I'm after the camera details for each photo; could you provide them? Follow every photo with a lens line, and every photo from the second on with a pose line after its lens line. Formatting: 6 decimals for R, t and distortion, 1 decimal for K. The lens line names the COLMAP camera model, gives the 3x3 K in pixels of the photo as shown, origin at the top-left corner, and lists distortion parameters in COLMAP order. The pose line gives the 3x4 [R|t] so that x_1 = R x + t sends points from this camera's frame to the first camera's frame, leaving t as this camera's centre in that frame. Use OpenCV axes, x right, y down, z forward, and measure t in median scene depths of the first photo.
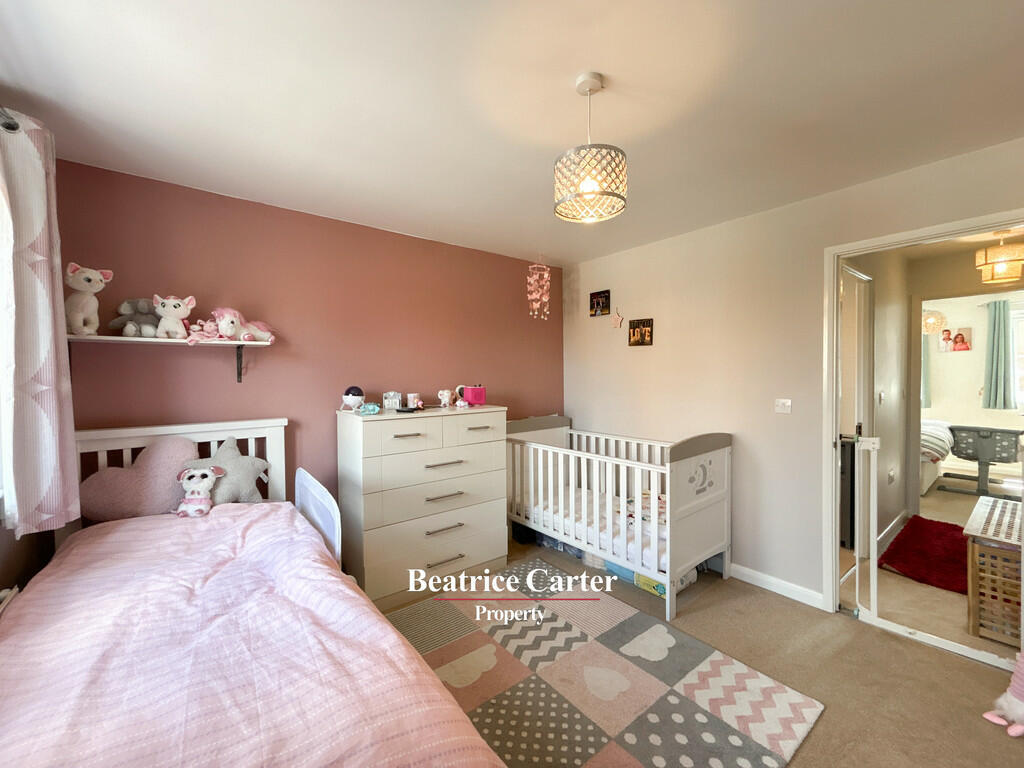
lens RADIAL K [[412.9, 0, 511.3], [0, 412.9, 385.1], [0, 0, 1]] dist [0.000572, 0.000015]
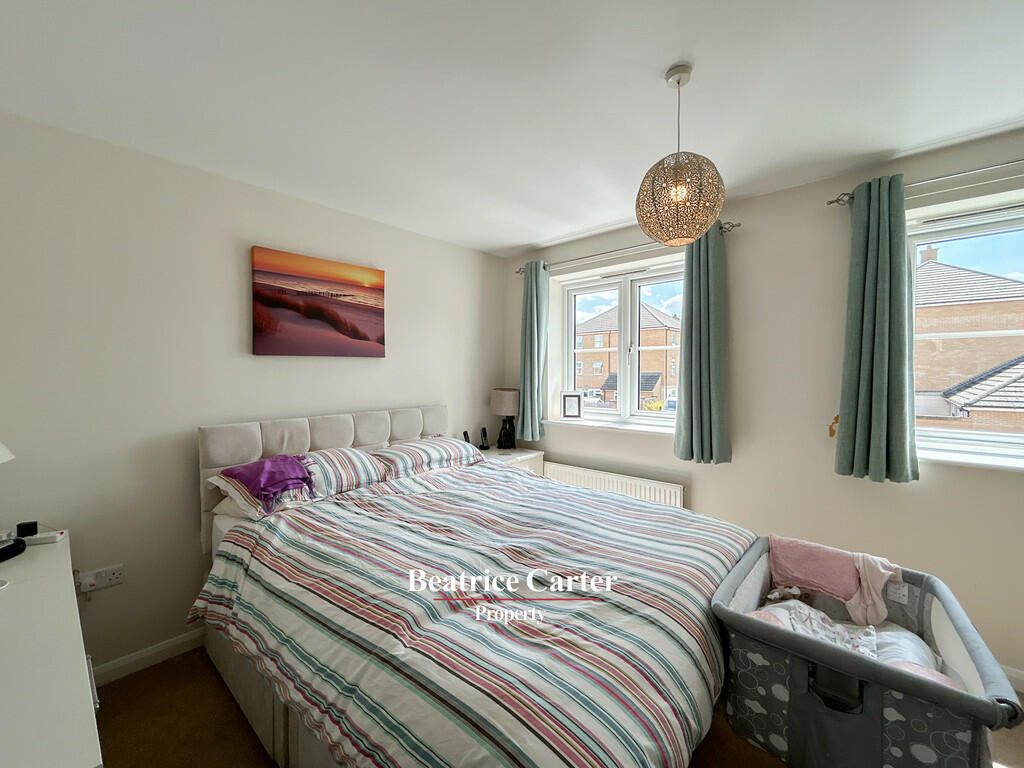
lens RADIAL K [[412.9, 0, 511.9], [0, 412.9, 382.6], [0, 0, 1]] dist [0.000572, 0.000015]
pose [[0.985229, 0.001041, 0.171239, 0.816149], [-0.001803, 0.999989, 0.004290, -0.025565], [-0.171233, -0.004535, 0.985220, 0.708306]]
